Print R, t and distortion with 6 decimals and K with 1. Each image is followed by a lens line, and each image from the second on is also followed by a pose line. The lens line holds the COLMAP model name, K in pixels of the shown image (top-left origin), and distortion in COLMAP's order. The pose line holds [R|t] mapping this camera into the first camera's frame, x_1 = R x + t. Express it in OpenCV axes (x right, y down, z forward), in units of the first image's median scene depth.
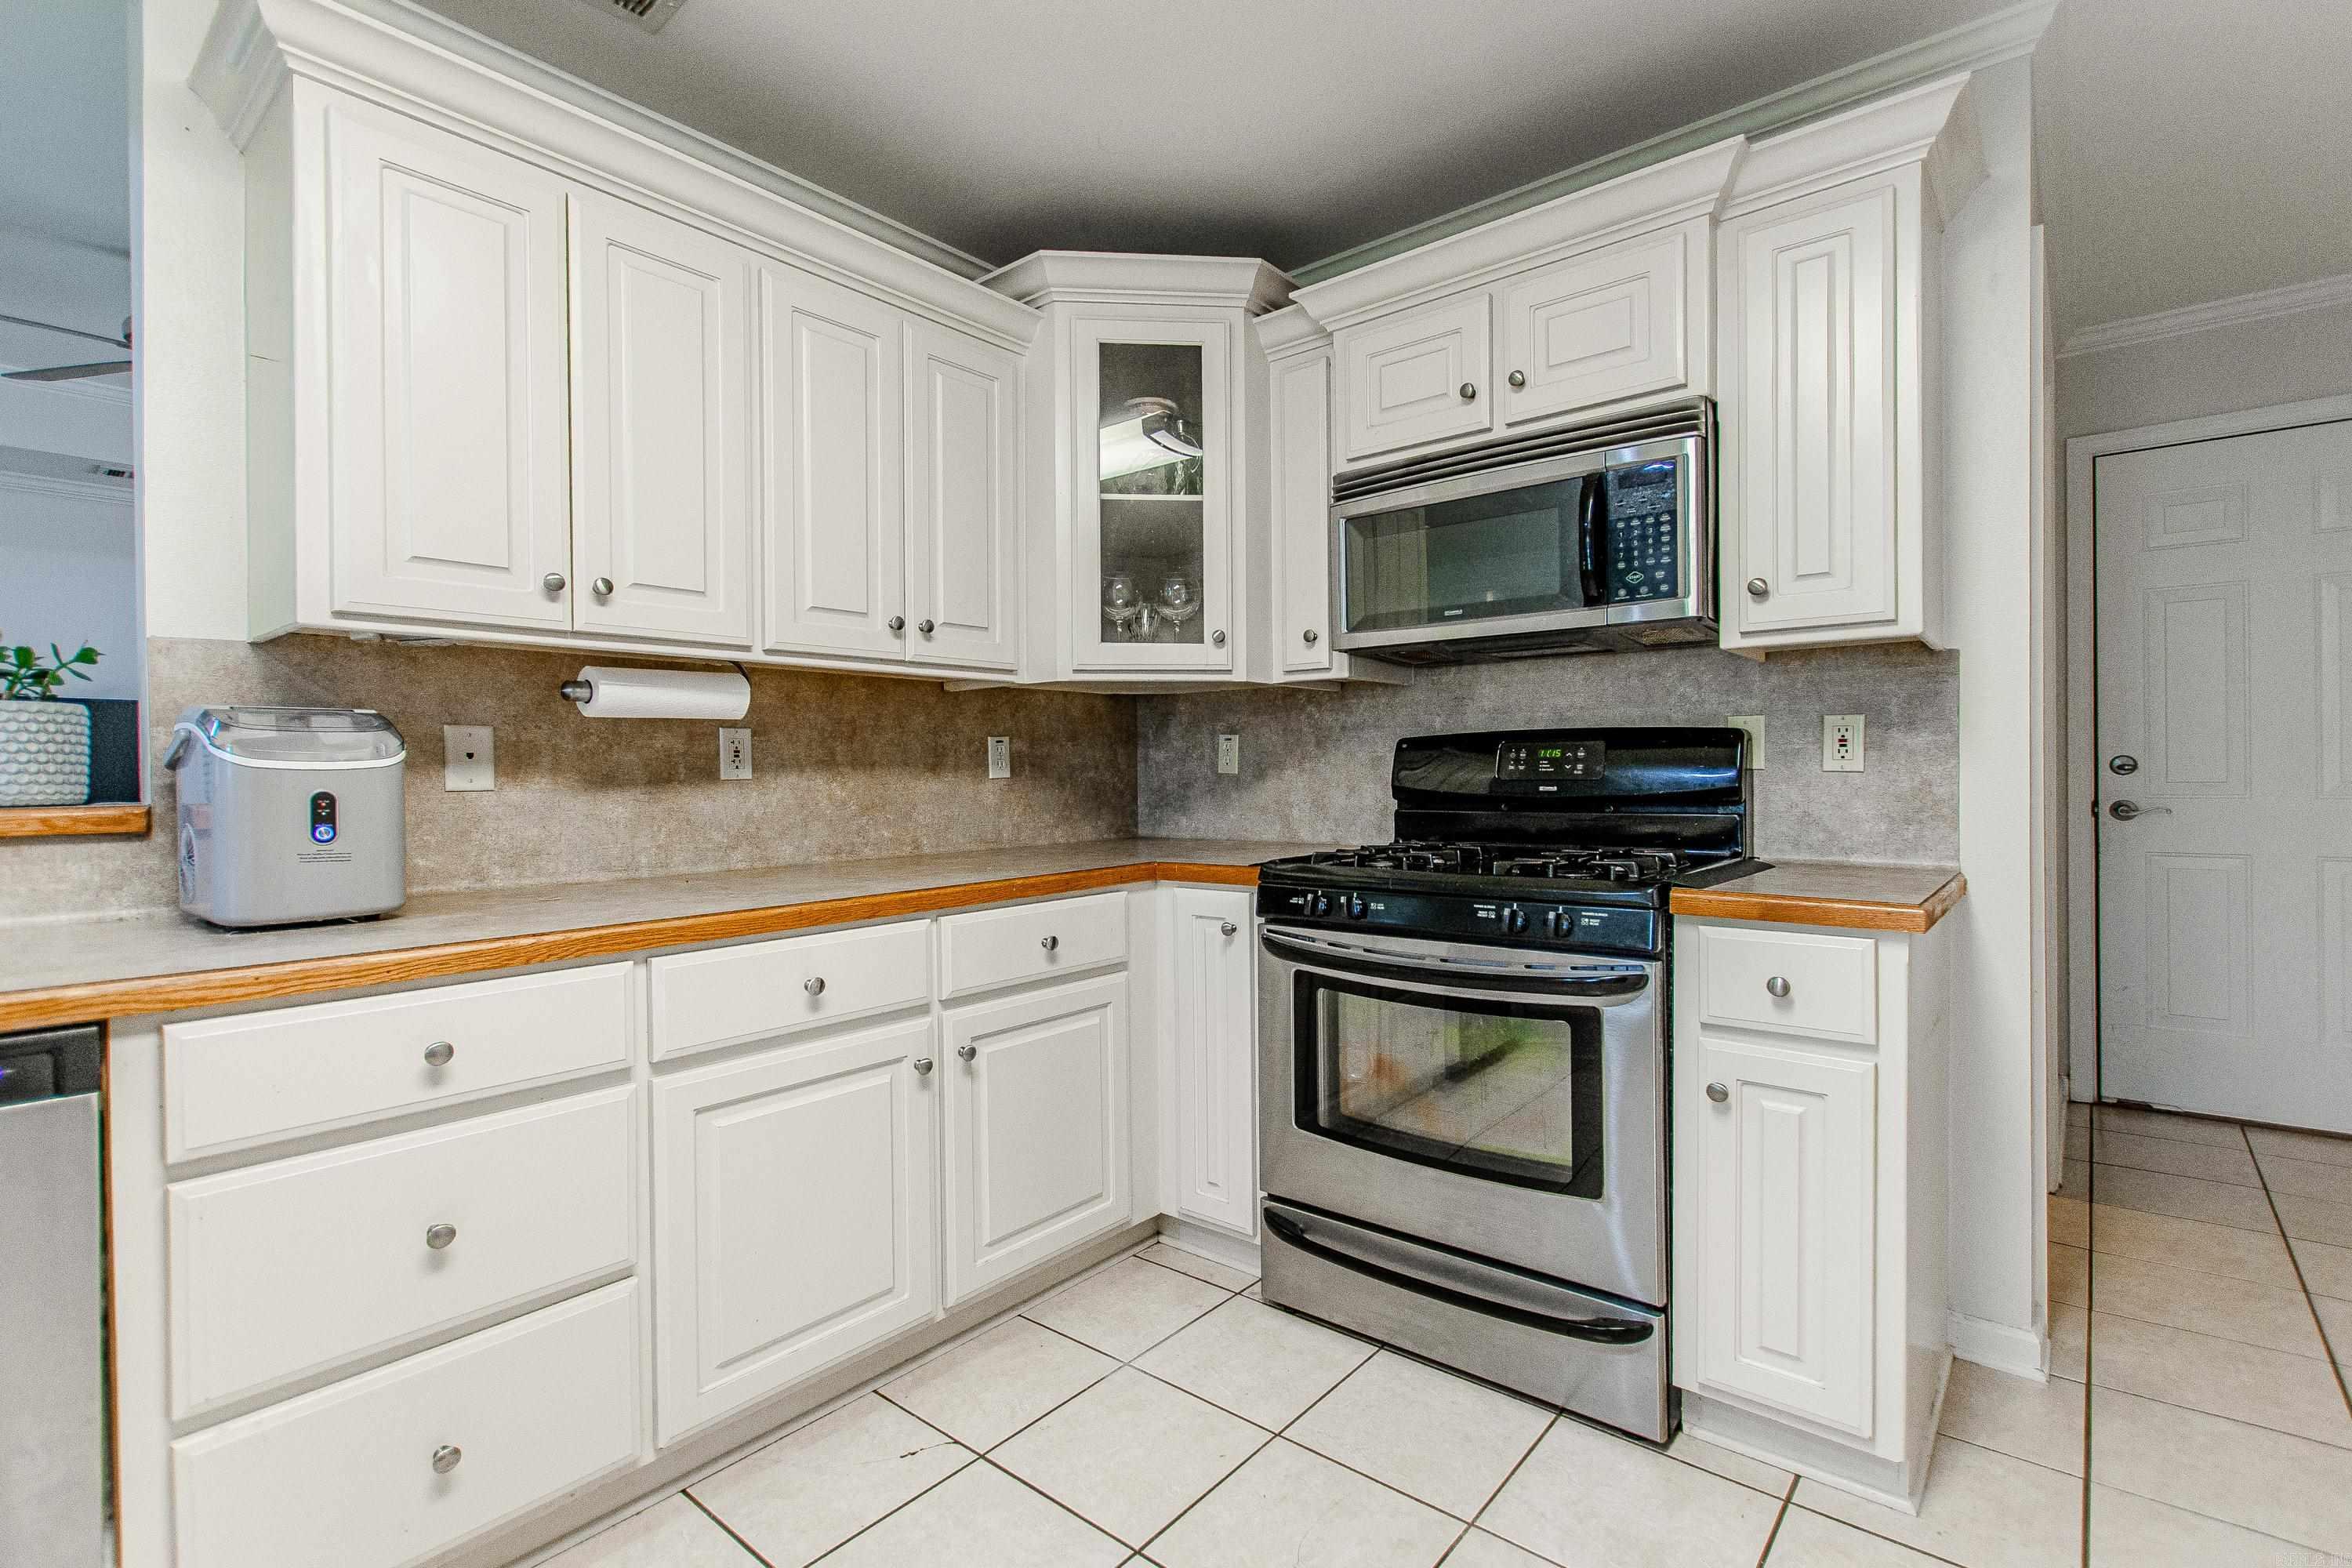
lens RADIAL K [[1047.1, 0, 1160.6], [0, 1047.1, 780.1], [0, 0, 1]] dist [0.009996, -0.005216]
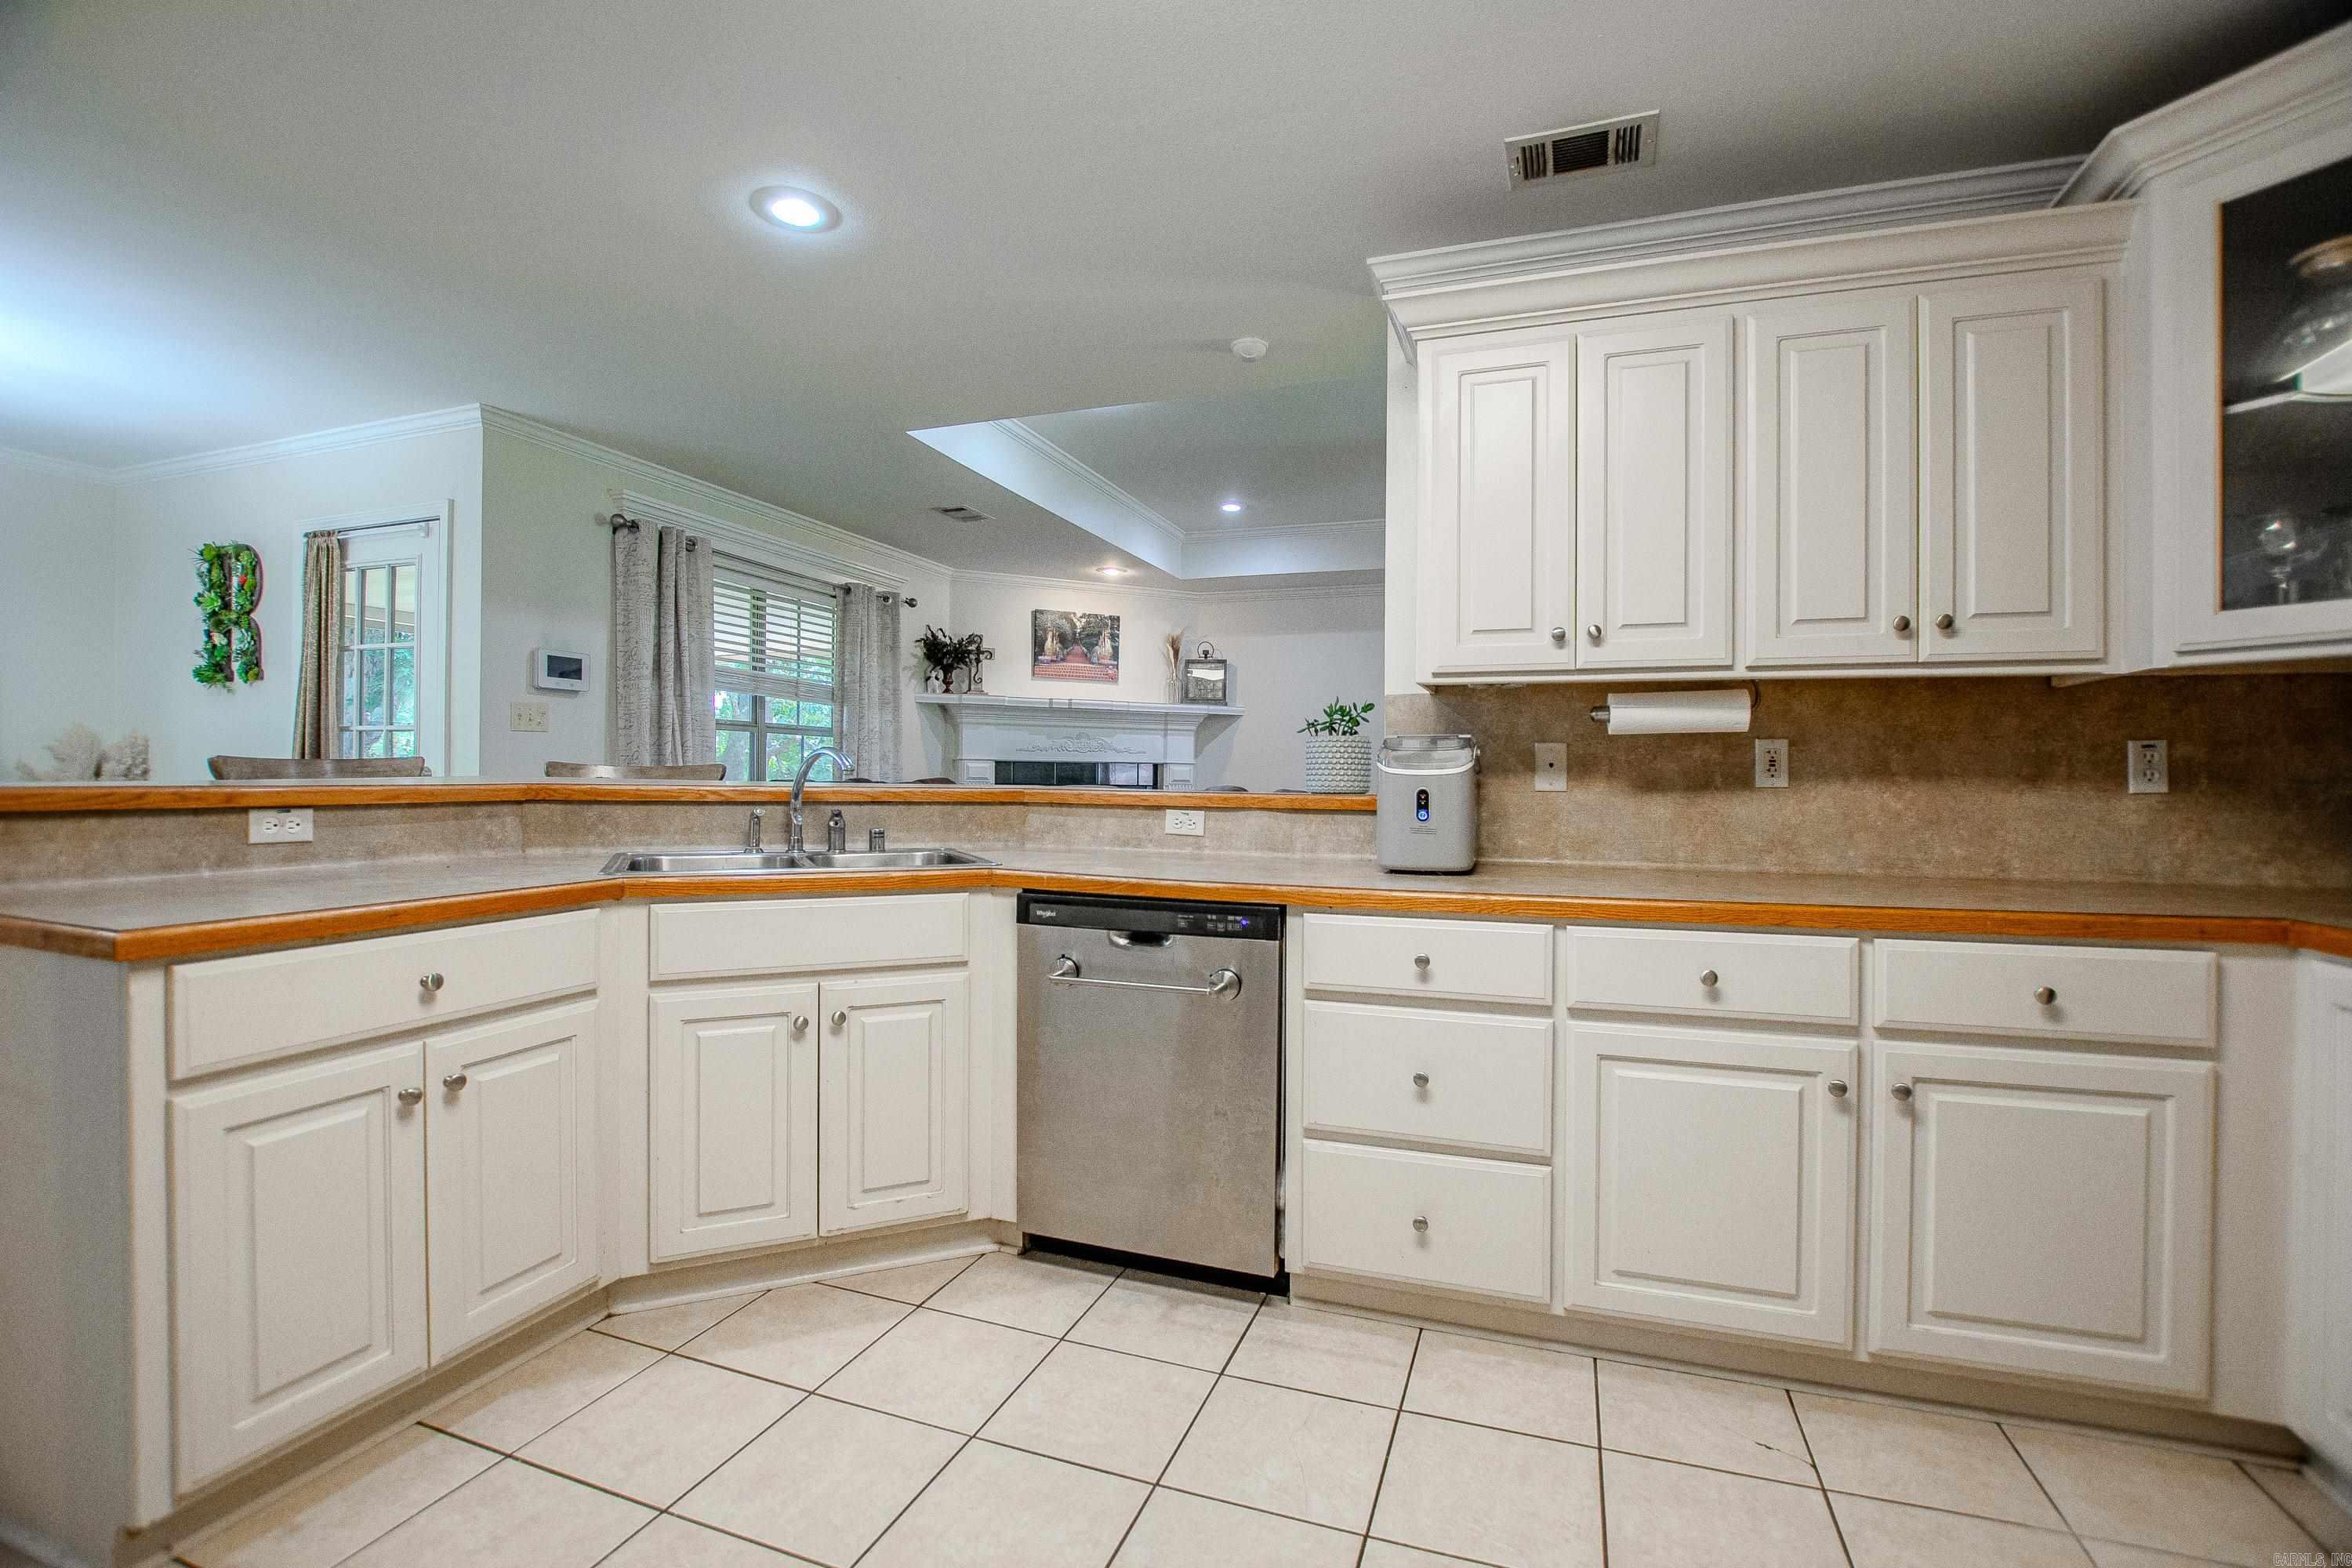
lens RADIAL K [[1047.1, 0, 1215.7], [0, 1047.1, 784.6], [0, 0, 1]] dist [0.009996, -0.005216]
pose [[0.386737, 0.022535, -0.921915, 0.375232], [-0.017050, 0.999705, 0.017284, -0.012596], [0.922032, 0.009034, 0.387008, 0.074190]]
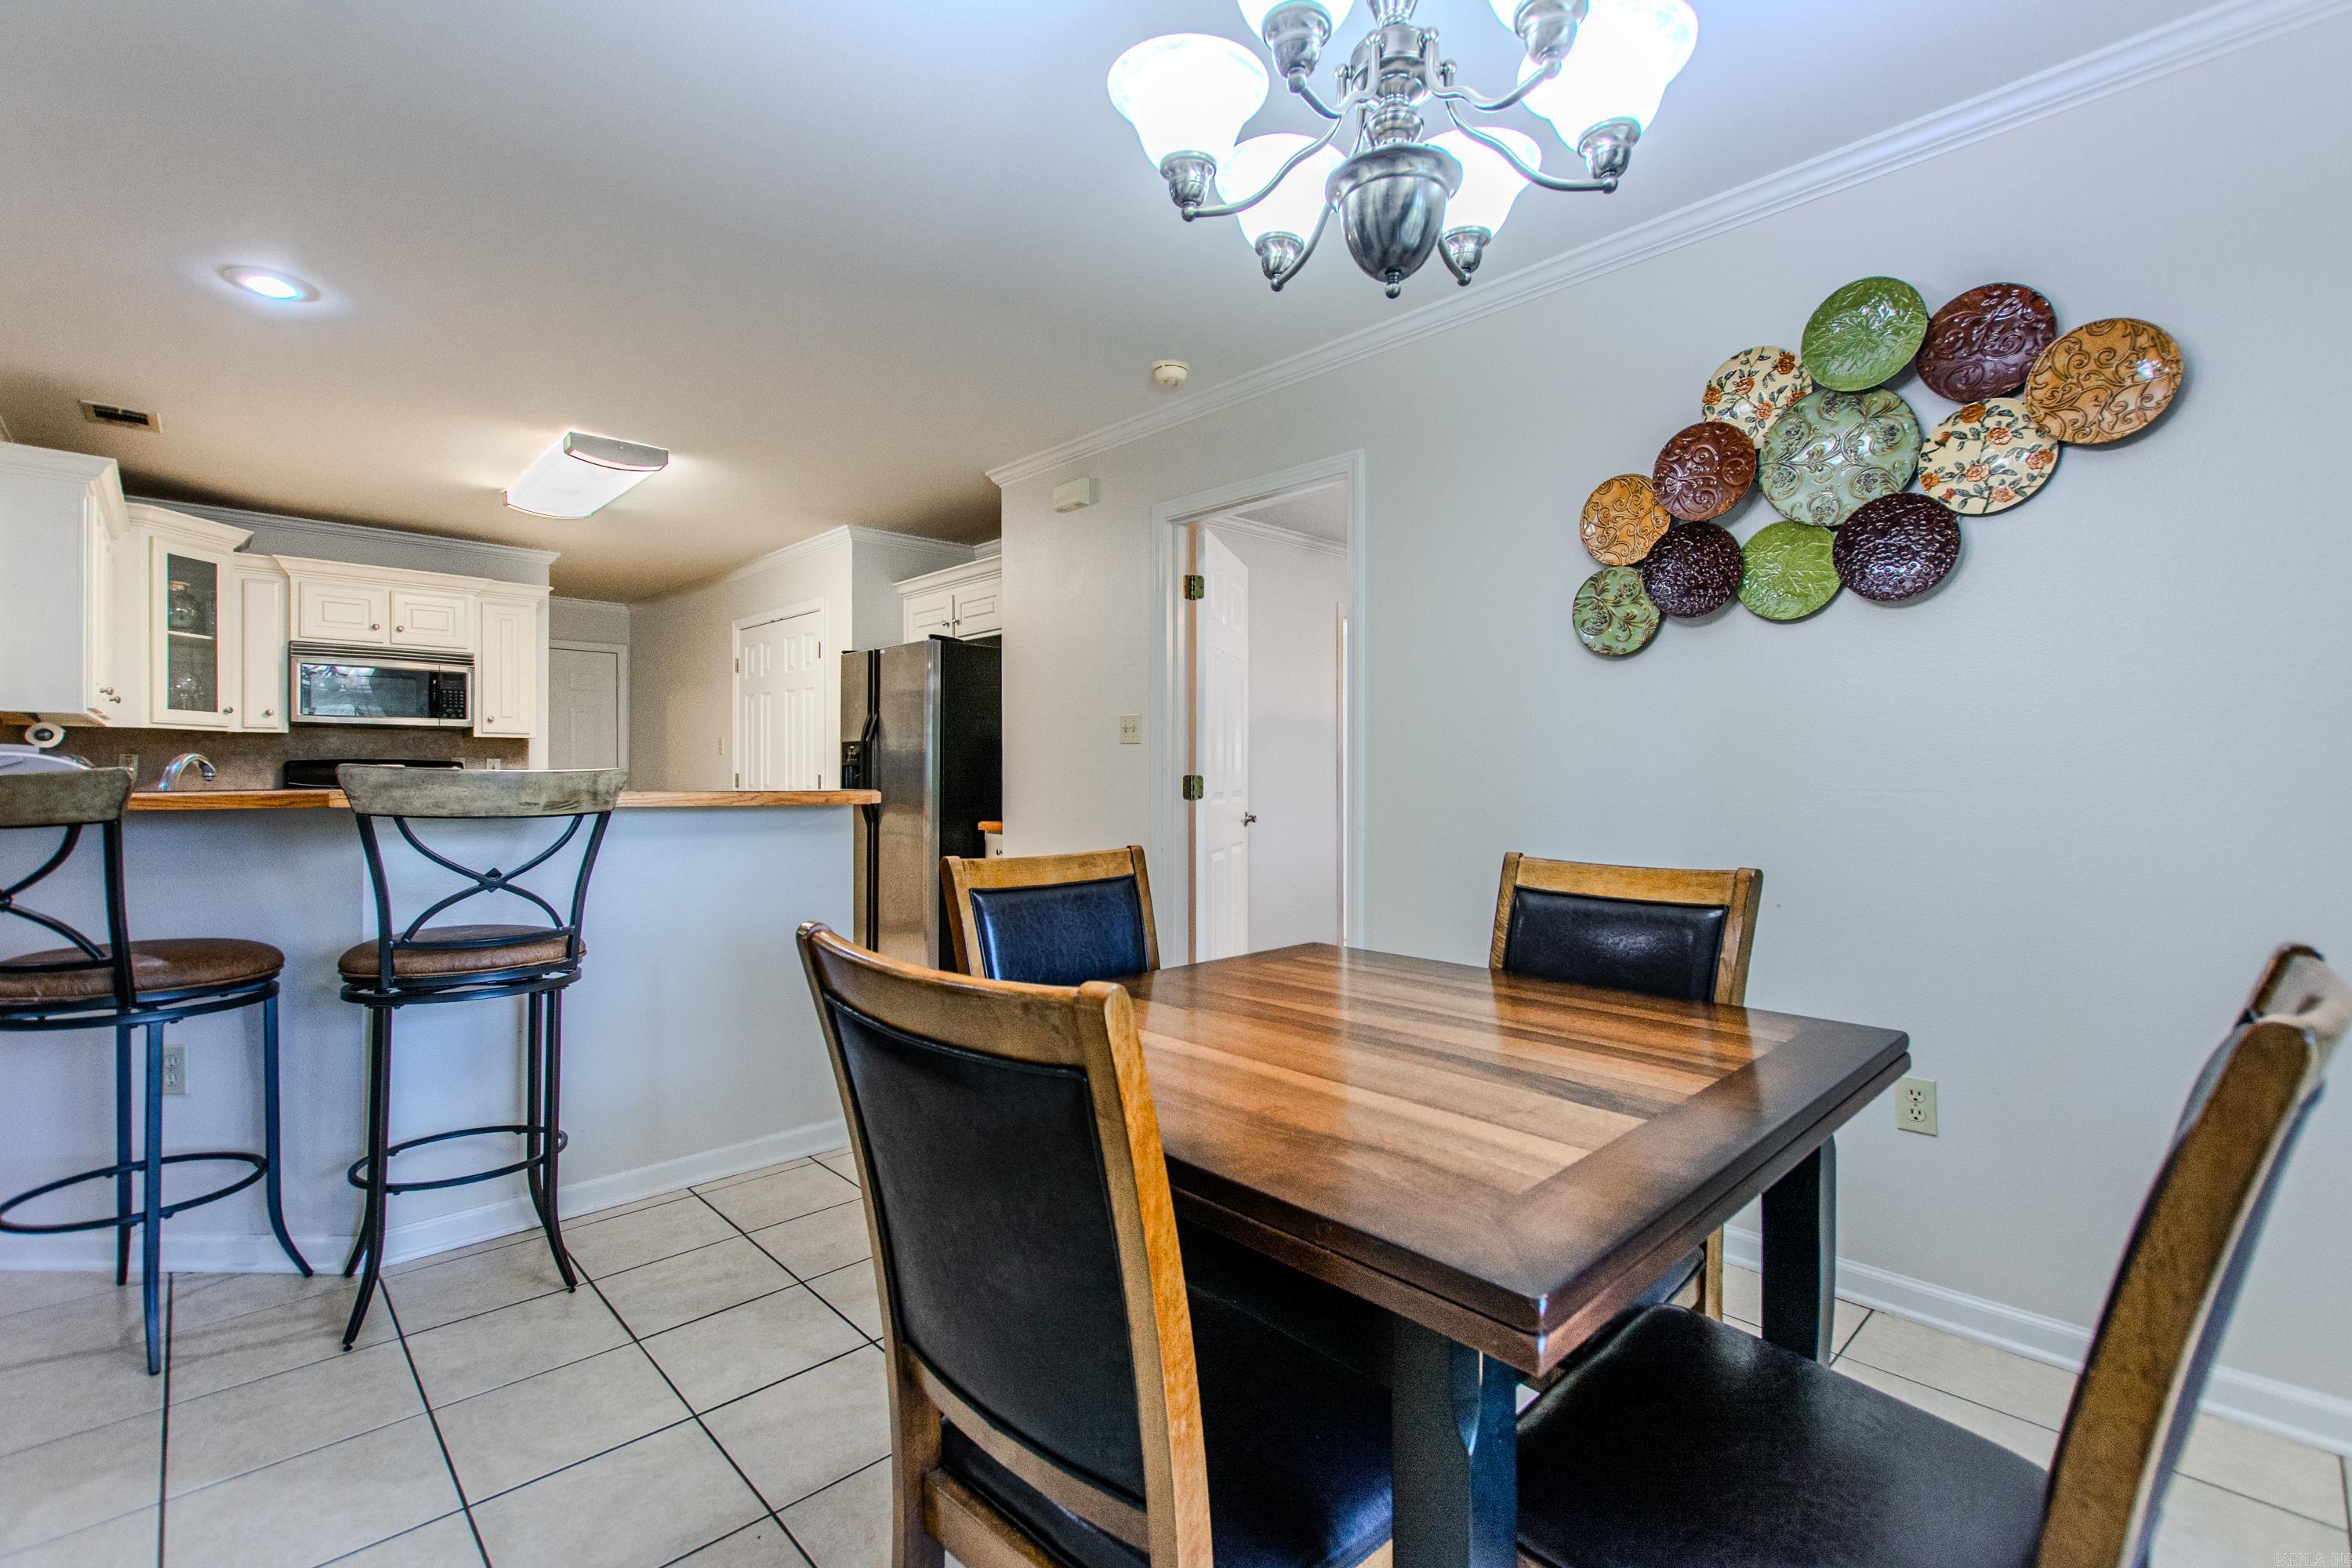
lens RADIAL K [[1047.1, 0, 1157.9], [0, 1047.1, 778.7], [0, 0, 1]] dist [0.009996, -0.005216]
pose [[0.113410, 0.000454, 0.993548, -1.890829], [0.005573, 0.999984, -0.001093, 0.007957], [-0.993533, 0.005662, 0.113405, -1.087029]]
